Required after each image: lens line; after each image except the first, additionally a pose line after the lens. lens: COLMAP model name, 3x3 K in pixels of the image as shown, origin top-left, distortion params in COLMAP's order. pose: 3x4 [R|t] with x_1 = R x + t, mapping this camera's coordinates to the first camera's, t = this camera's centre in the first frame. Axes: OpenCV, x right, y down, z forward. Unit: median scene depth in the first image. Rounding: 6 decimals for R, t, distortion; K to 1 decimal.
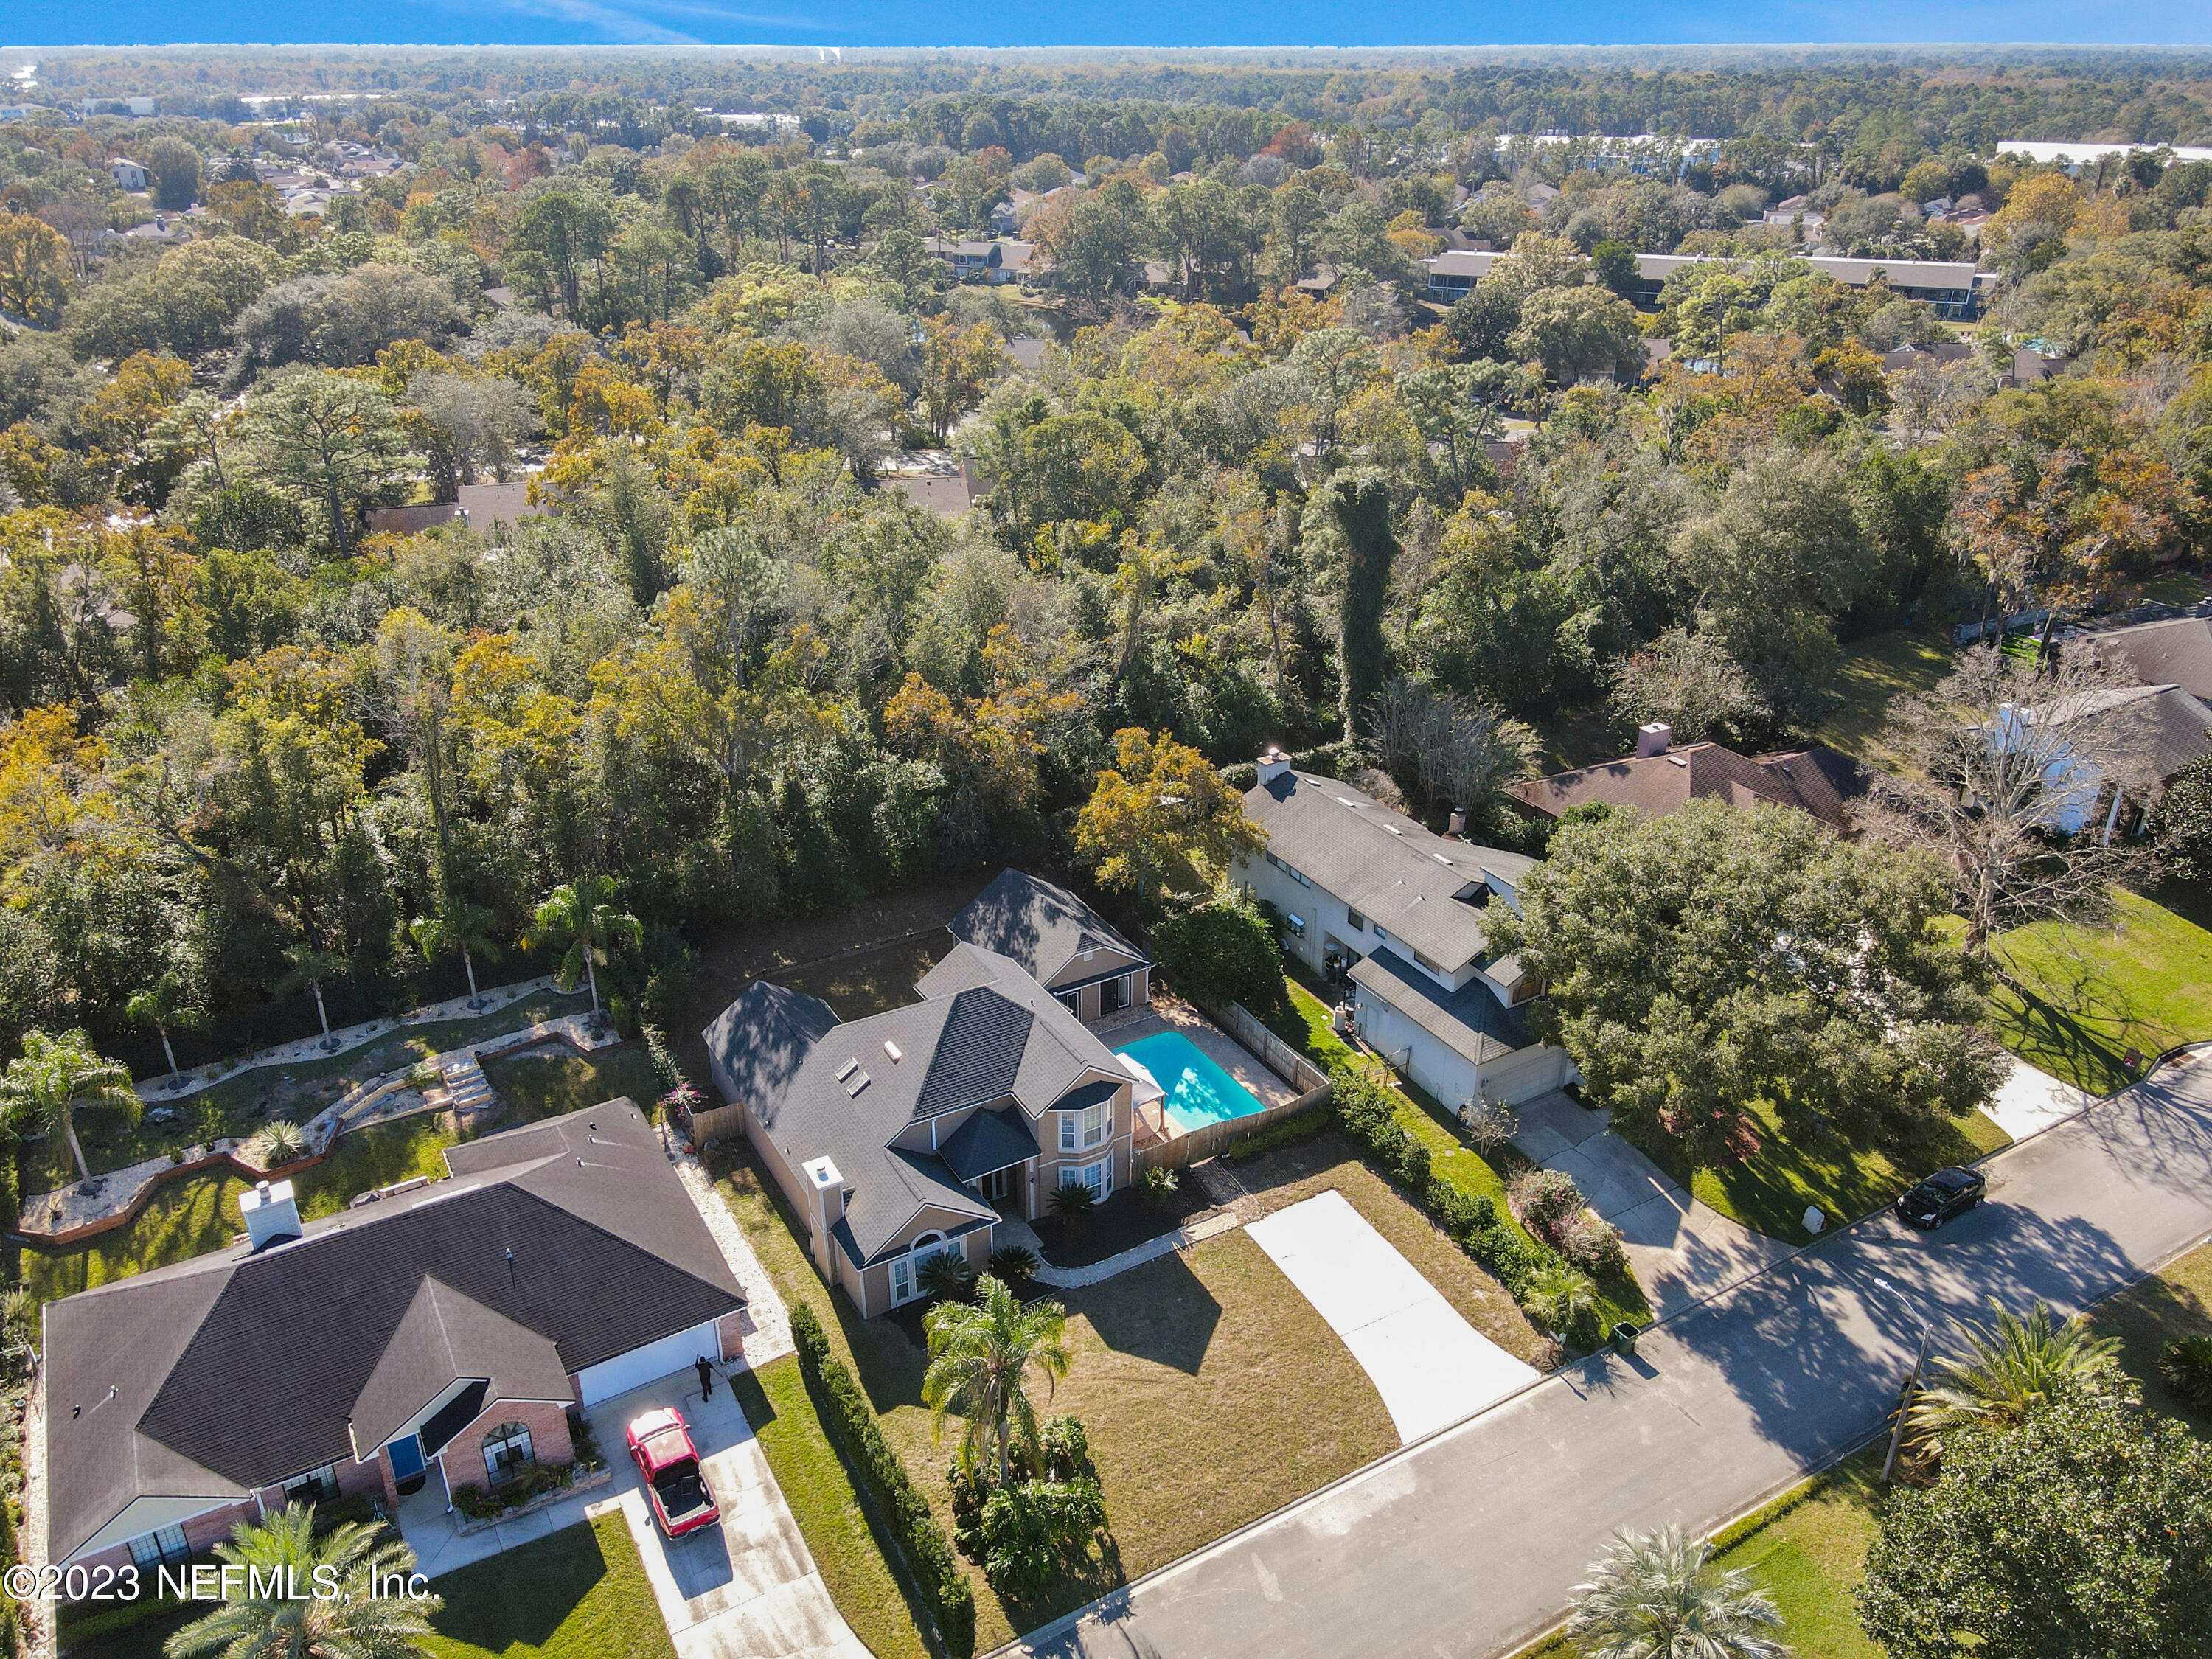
lens RADIAL K [[1617.6, 0, 1108.2], [0, 1617.6, 836.8], [0, 0, 1]] dist [0.016808, -0.001190]
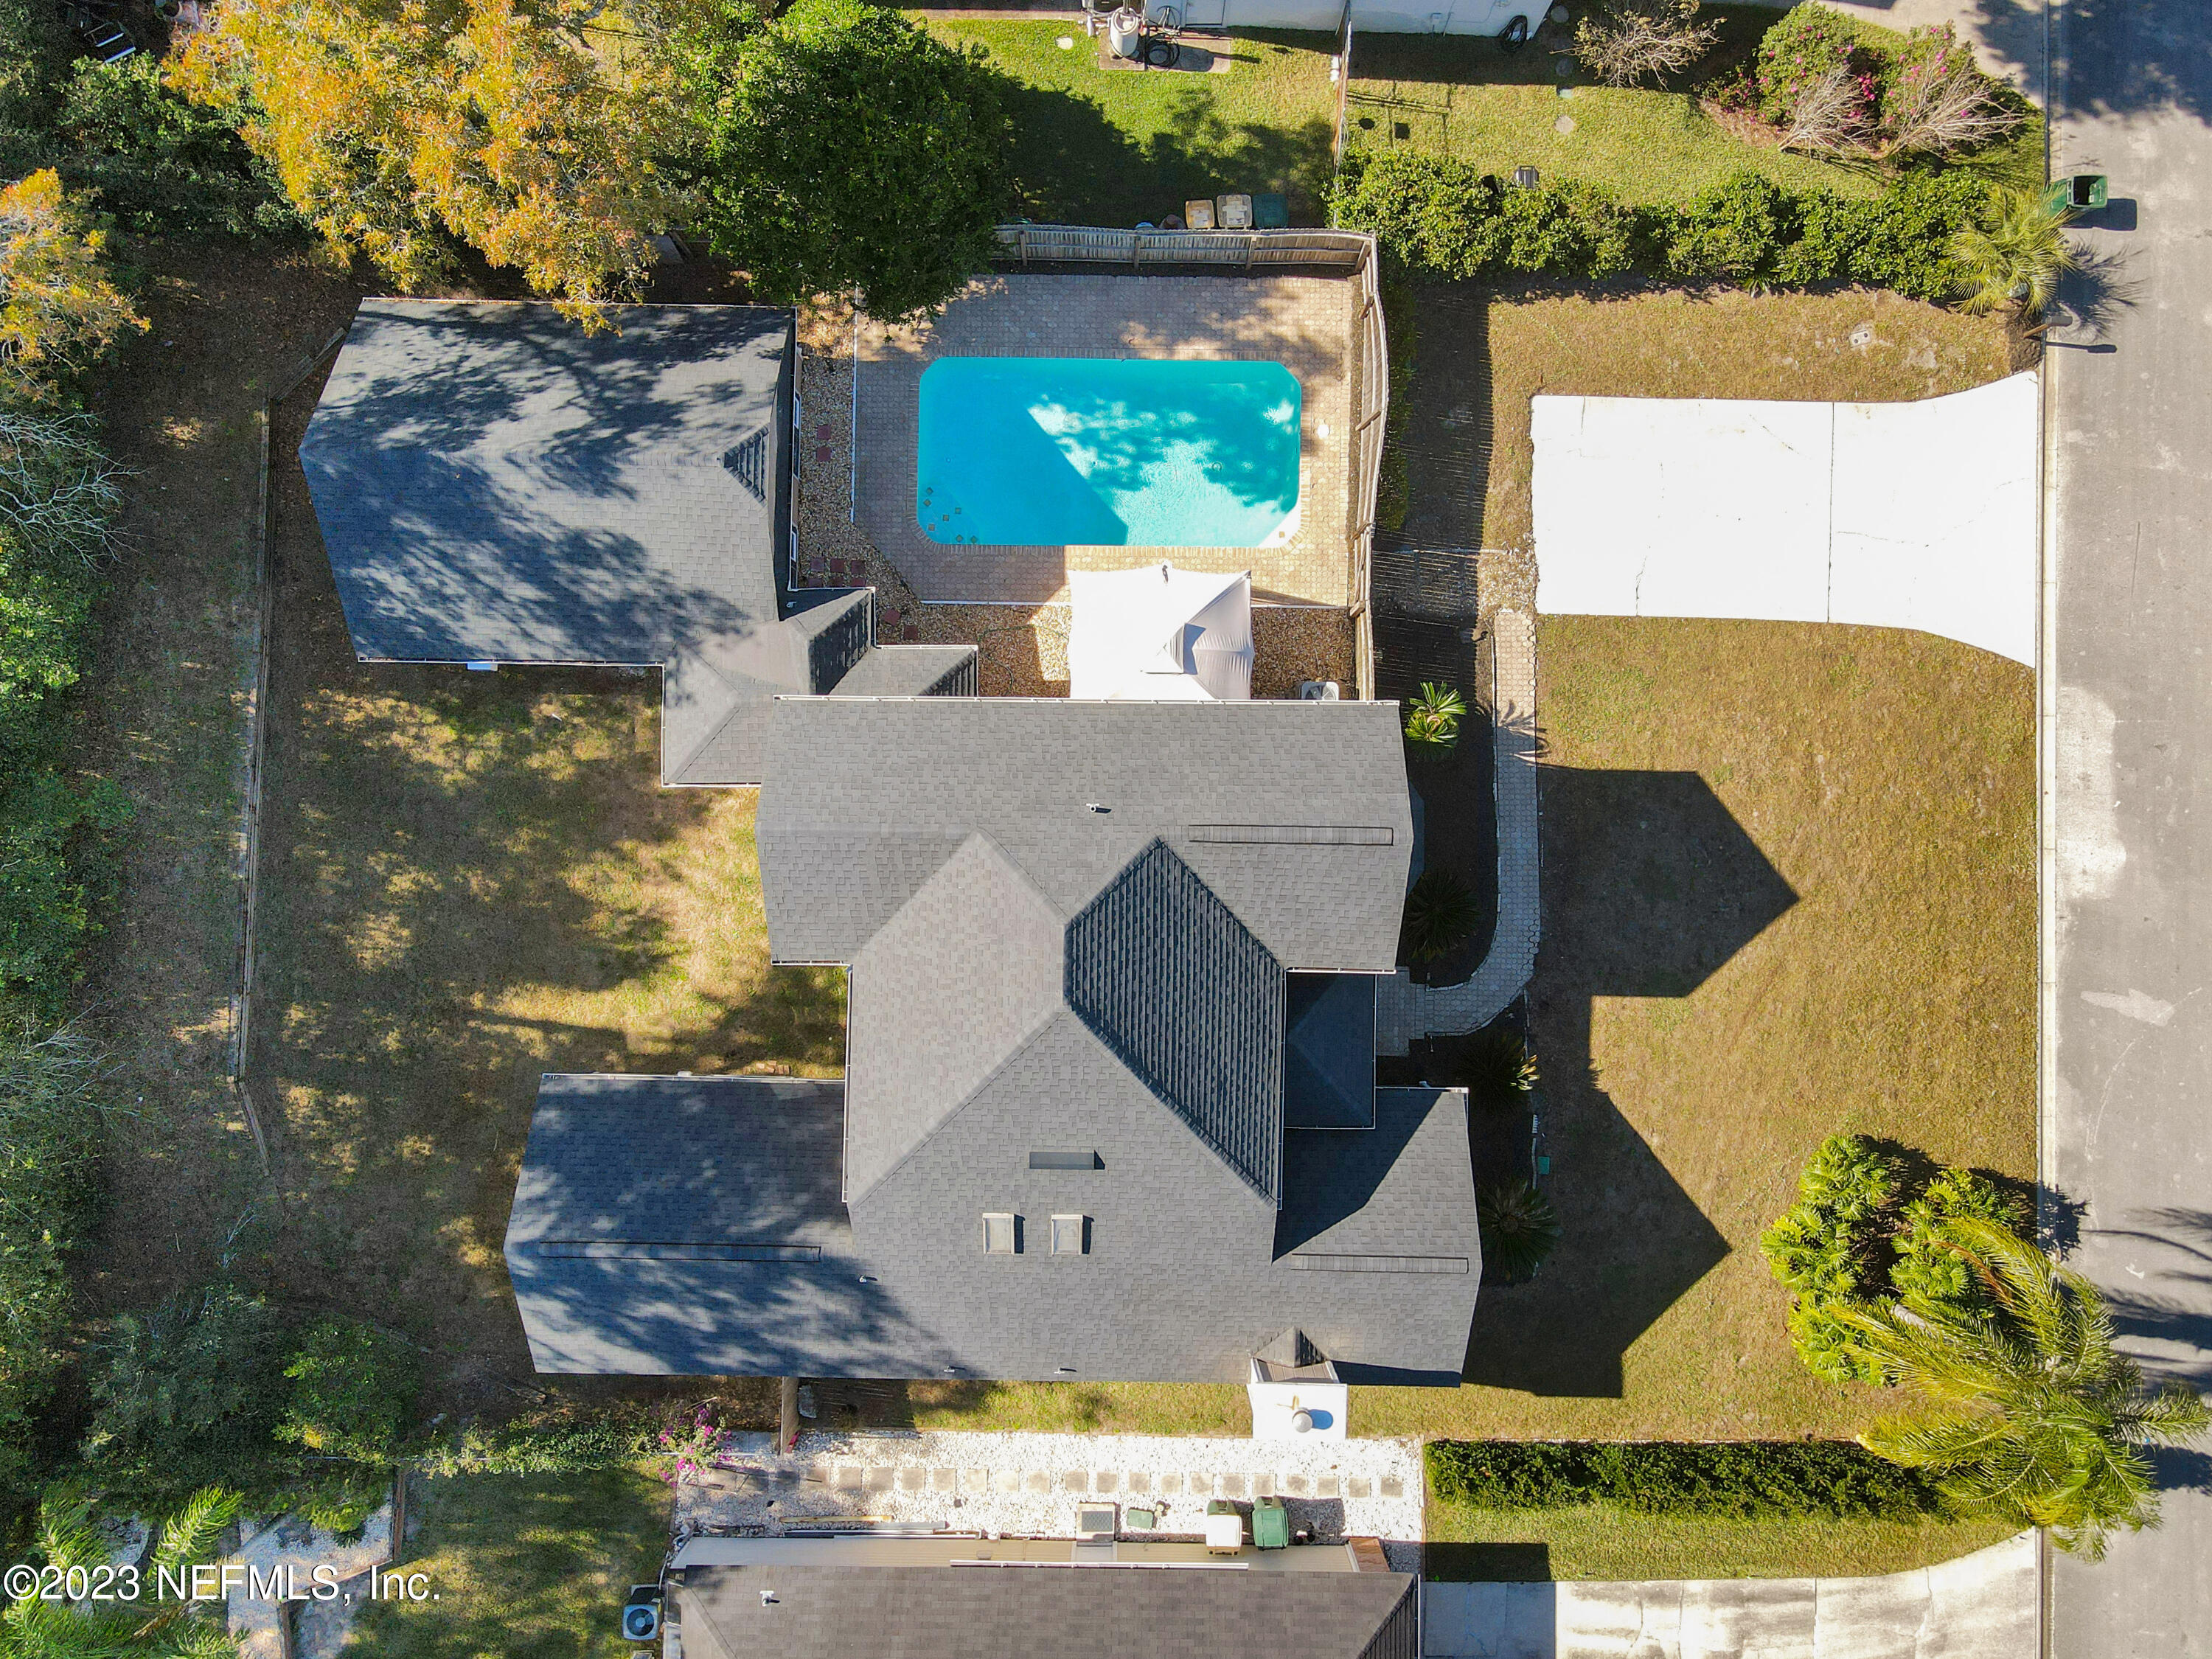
lens RADIAL K [[1617.6, 0, 1105.2], [0, 1617.6, 839.6], [0, 0, 1]] dist [0.016808, -0.001190]
pose [[0.517807, -0.855497, 0.000373, -0.050573], [0.383049, 0.232239, 0.894057, -0.255419], [-0.764950, -0.462806, 0.447952, 0.783300]]
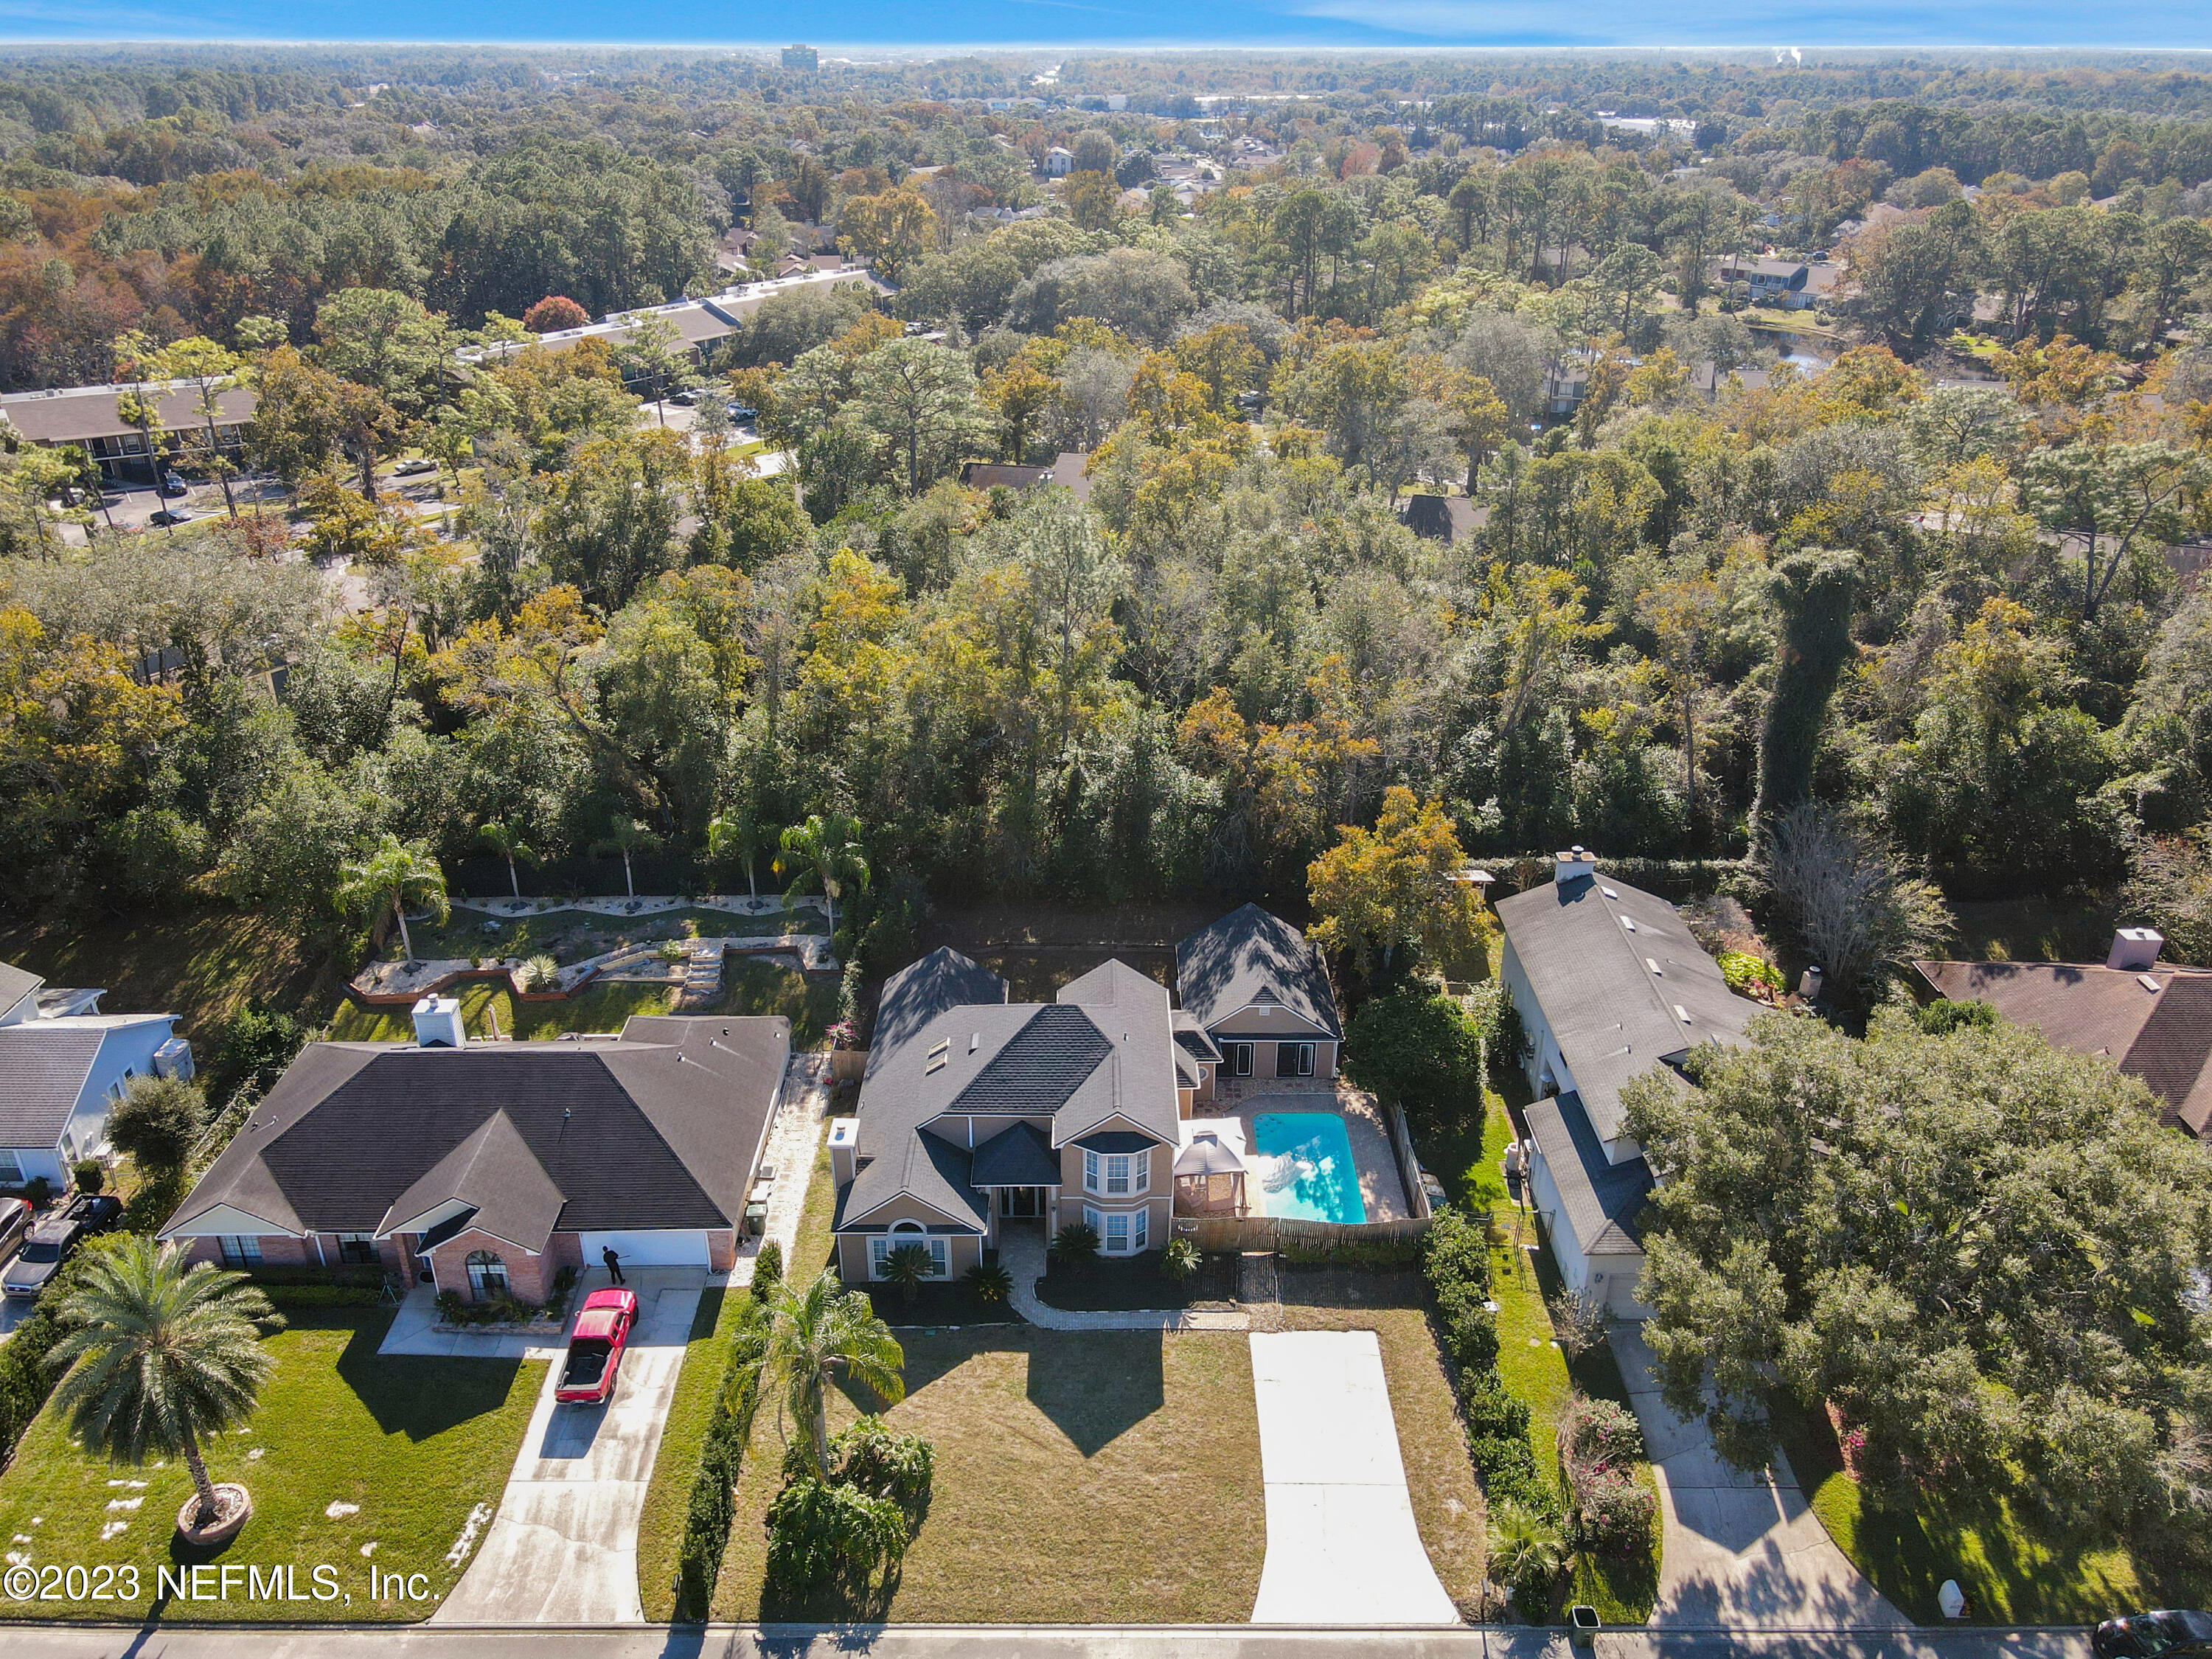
lens RADIAL K [[1617.6, 0, 1107.8], [0, 1617.6, 831.8], [0, 0, 1]] dist [0.016808, -0.001190]
pose [[0.865768, 0.220873, -0.449066, 0.341055], [-0.222695, 0.973629, 0.049537, -0.060195], [0.448165, 0.057117, 0.892124, 0.118746]]
